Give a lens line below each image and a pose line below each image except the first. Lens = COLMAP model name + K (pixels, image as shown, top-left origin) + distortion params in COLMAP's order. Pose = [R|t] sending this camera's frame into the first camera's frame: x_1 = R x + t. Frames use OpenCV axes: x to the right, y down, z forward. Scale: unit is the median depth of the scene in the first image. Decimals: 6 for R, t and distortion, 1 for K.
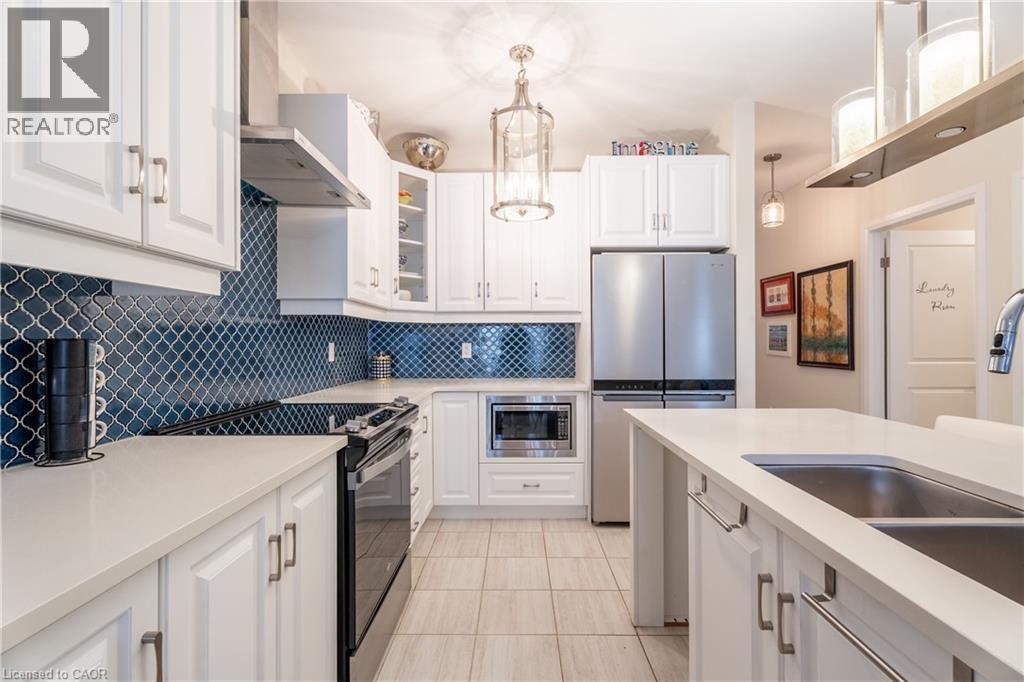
lens RADIAL K [[453.0, 0, 512.0], [0, 453.0, 341.0], [0, 0, 1]] dist [-0.000723, -0.000009]
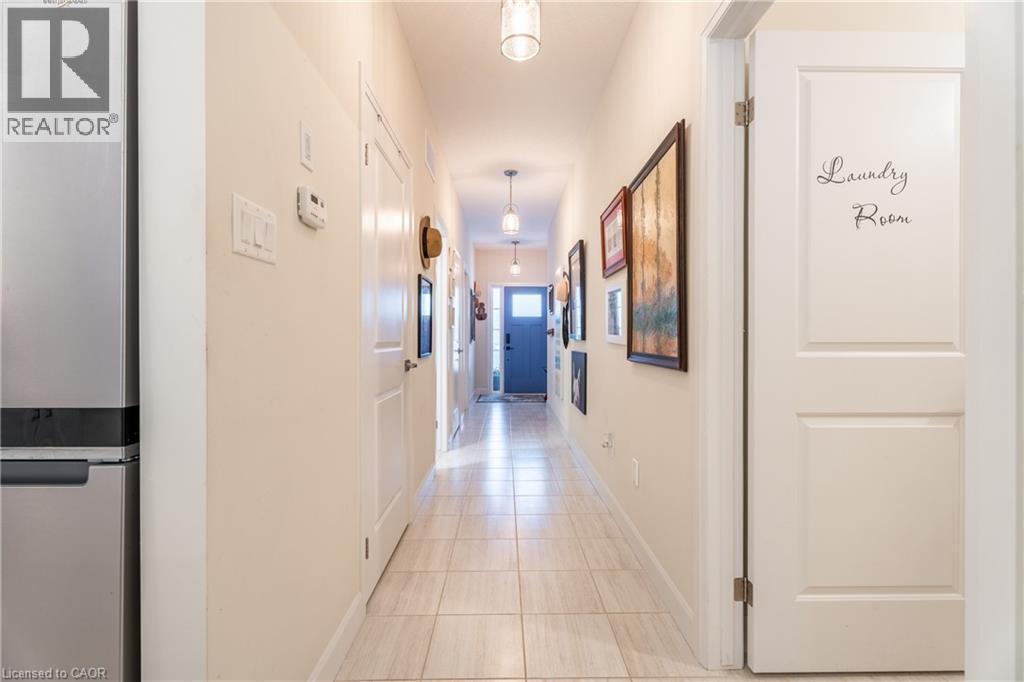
lens RADIAL K [[451.0, 0, 511.0], [0, 451.0, 338.3], [0, 0, 1]] dist [-0.000896, 0.000257]
pose [[0.999707, 0.002667, 0.024061, 0.682899], [-0.002728, 0.999993, 0.002539, 0.037792], [-0.024054, -0.002604, 0.999707, 0.673743]]
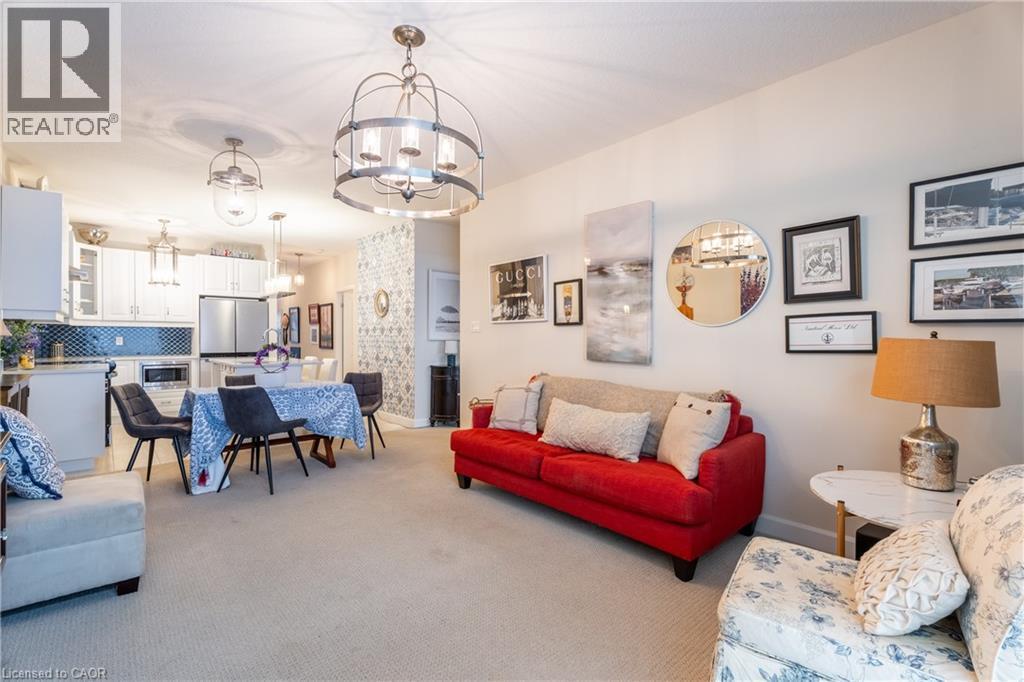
lens RADIAL K [[461.0, 0, 516.6], [0, 461.0, 339.9], [0, 0, 1]] dist [-0.000359, 0.000033]
pose [[0.737888, 0.001316, 0.674921, -0.204595], [-0.005937, 0.999972, 0.004541, -0.001454], [-0.674897, -0.007358, 0.737876, -1.724612]]
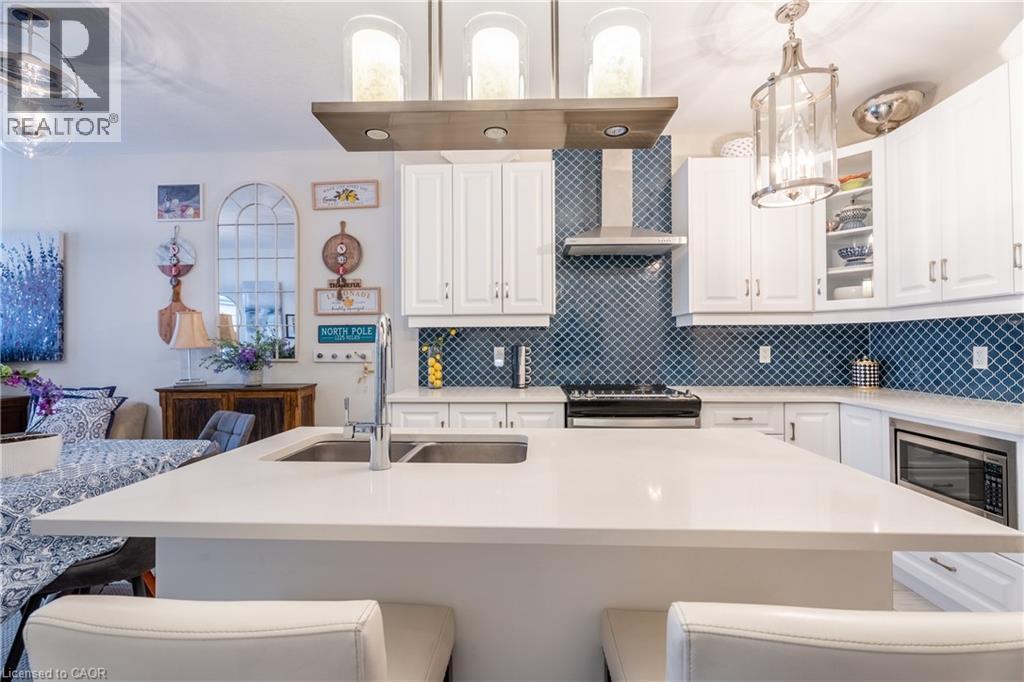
lens RADIAL K [[451.0, 0, 511.0], [0, 451.0, 338.3], [0, 0, 1]] dist [-0.000896, 0.000257]
pose [[-0.038793, -0.013876, -0.999151, 0.701775], [0.007420, 0.999872, -0.014174, -0.003877], [0.999220, -0.007963, -0.038685, 0.389255]]
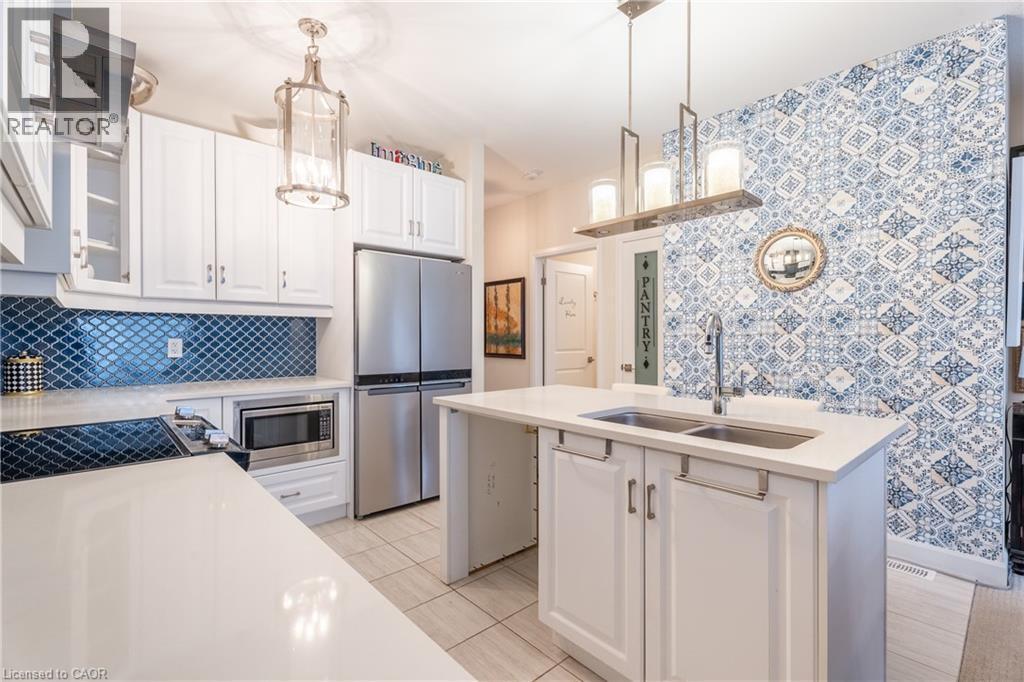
lens RADIAL K [[463.2, 0, 508.6], [0, 463.2, 337.5], [0, 0, 1]] dist [0.001053, 0.000149]
pose [[0.736767, 0.002676, 0.676142, -0.256523], [-0.003758, 0.999993, 0.000137, 0.000527], [-0.676136, -0.002642, 0.736772, 0.017501]]
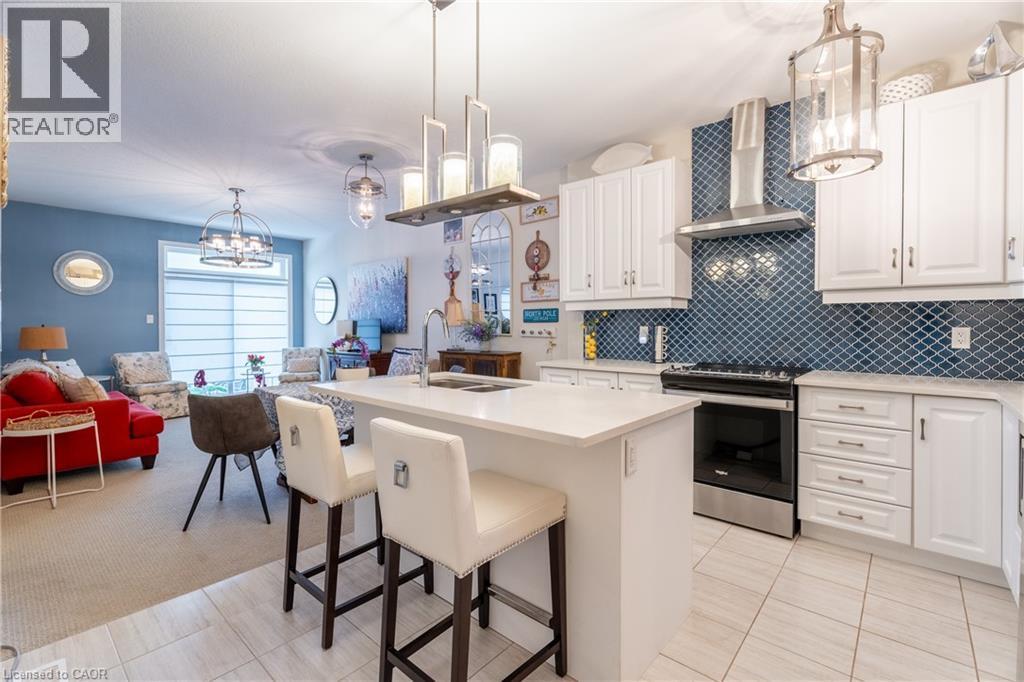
lens RADIAL K [[459.5, 0, 512.2], [0, 459.5, 329.2], [0, 0, 1]] dist [-0.000964, 0.000300]
pose [[-0.656427, 0.009623, -0.754328, 0.805938], [0.003777, 0.999948, 0.009469, -0.004044], [0.754380, 0.003367, -0.656429, 0.873418]]
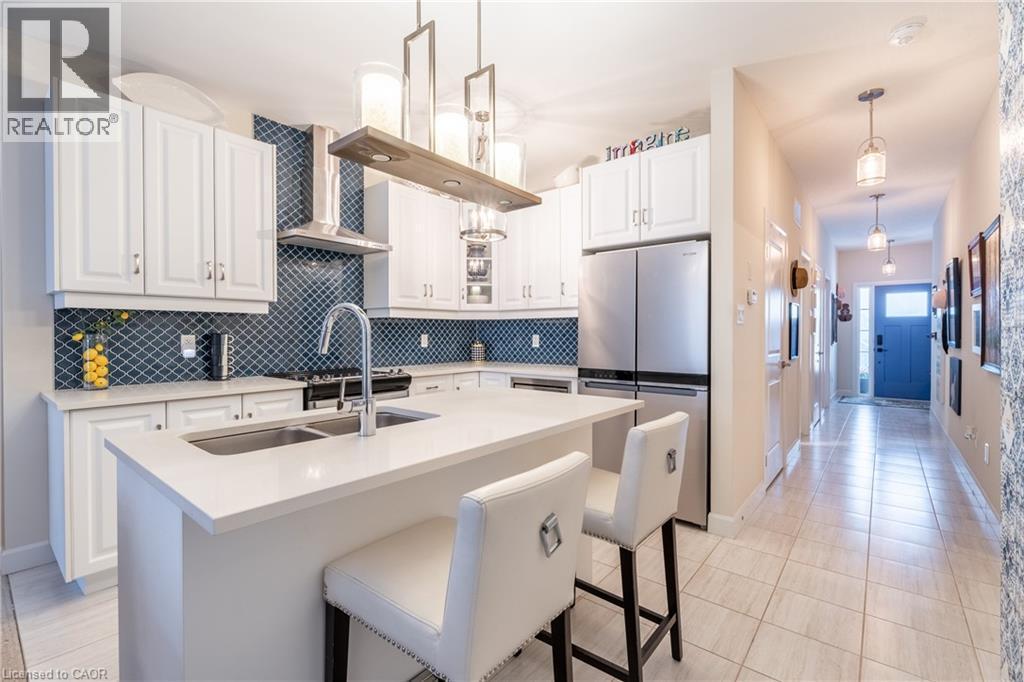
lens RADIAL K [[451.7, 0, 507.3], [0, 451.7, 337.4], [0, 0, 1]] dist [-0.002709, 0.000113]
pose [[0.772986, 0.006629, -0.634388, 0.719765], [0.001312, 0.999927, 0.012048, -0.003934], [0.634421, -0.010145, 0.772921, 0.015902]]
